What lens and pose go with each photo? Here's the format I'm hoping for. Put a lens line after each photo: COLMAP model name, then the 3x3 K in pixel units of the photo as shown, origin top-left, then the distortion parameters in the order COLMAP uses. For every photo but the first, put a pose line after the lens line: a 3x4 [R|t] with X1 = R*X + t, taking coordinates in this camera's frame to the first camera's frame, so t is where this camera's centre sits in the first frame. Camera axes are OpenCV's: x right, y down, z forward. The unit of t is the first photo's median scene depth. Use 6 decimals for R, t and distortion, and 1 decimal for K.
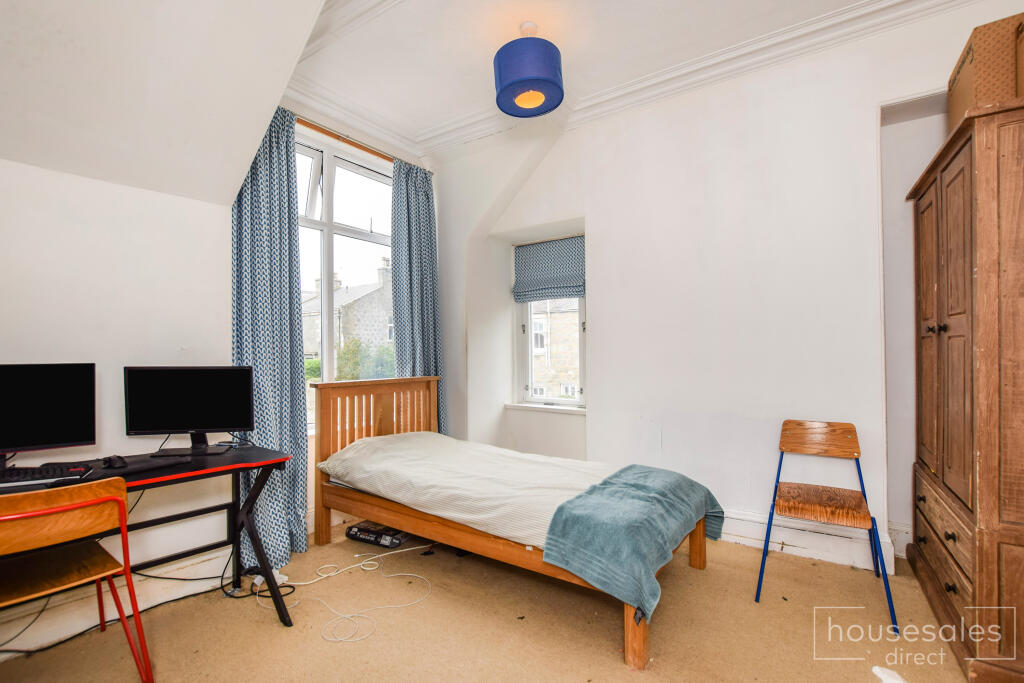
lens RADIAL K [[469.6, 0, 511.0], [0, 469.6, 335.9], [0, 0, 1]] dist [-0.025878, 0.007331]
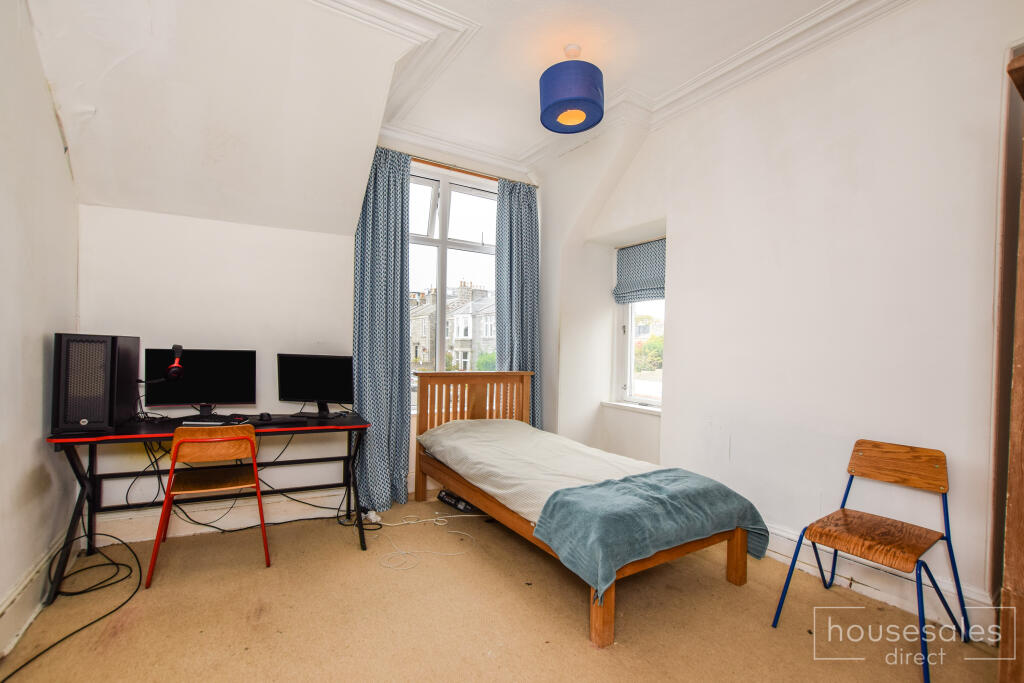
lens RADIAL K [[465.4, 0, 512.0], [0, 465.4, 341.5], [0, 0, 1]] dist [-0.029314, 0.007711]
pose [[0.918555, 0.022053, -0.394678, 0.338789], [-0.014968, 0.999667, 0.021022, -0.011027], [0.395011, -0.013402, 0.918579, -0.041452]]
